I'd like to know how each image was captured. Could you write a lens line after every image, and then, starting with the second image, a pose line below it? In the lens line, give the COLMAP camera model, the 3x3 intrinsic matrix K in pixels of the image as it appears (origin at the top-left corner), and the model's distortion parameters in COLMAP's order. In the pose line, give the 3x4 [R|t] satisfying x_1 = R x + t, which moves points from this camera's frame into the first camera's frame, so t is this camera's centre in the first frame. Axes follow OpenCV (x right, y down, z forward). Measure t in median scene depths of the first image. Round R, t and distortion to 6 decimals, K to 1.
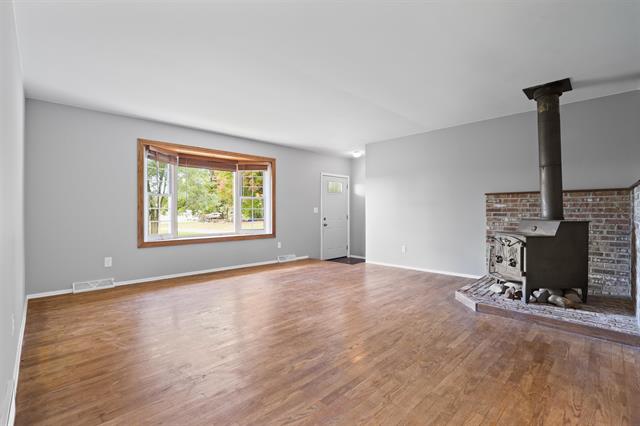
lens RADIAL K [[294.0, 0, 307.9], [0, 294.0, 214.7], [0, 0, 1]] dist [-0.015566, -0.000625]
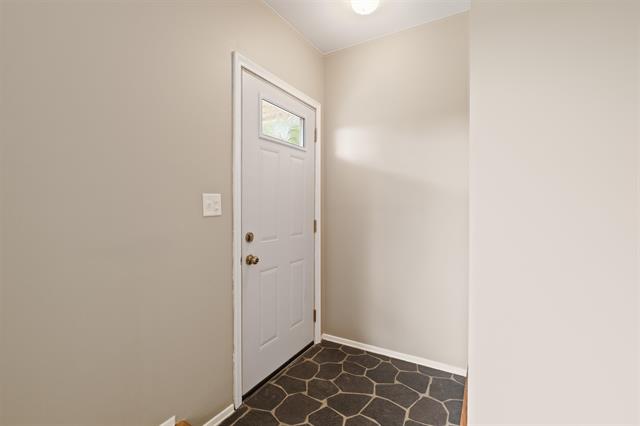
lens RADIAL K [[294.0, 0, 314.3], [0, 294.0, 211.4], [0, 0, 1]] dist [-0.015566, -0.000625]
pose [[0.954308, -0.003027, 0.298808, 0.047116], [0.003512, 0.999993, -0.001086, -0.011309], [-0.298803, 0.002086, 0.954313, 0.998765]]
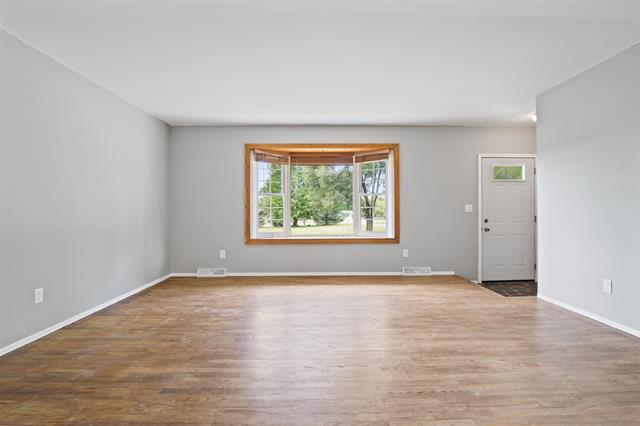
lens RADIAL K [[294.0, 0, 316.1], [0, 294.0, 208.3], [0, 0, 1]] dist [-0.015566, -0.000625]
pose [[0.737762, -0.006468, -0.675030, 0.305872], [-0.005210, 0.999870, -0.015274, -0.003199], [0.675041, 0.014786, 0.737632, 0.319298]]
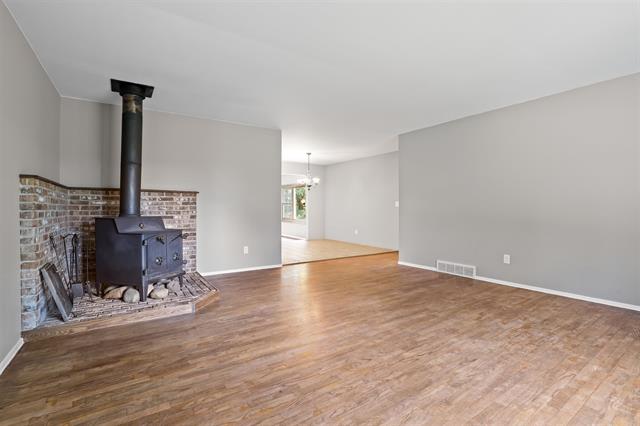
lens RADIAL K [[294.0, 0, 319.3], [0, 294.0, 210.2], [0, 0, 1]] dist [-0.015566, -0.000625]
pose [[-0.989247, 0.006565, 0.146108, 0.018214], [0.008944, 0.999838, 0.015634, -0.009699], [-0.145981, 0.016772, -0.989145, 1.205237]]
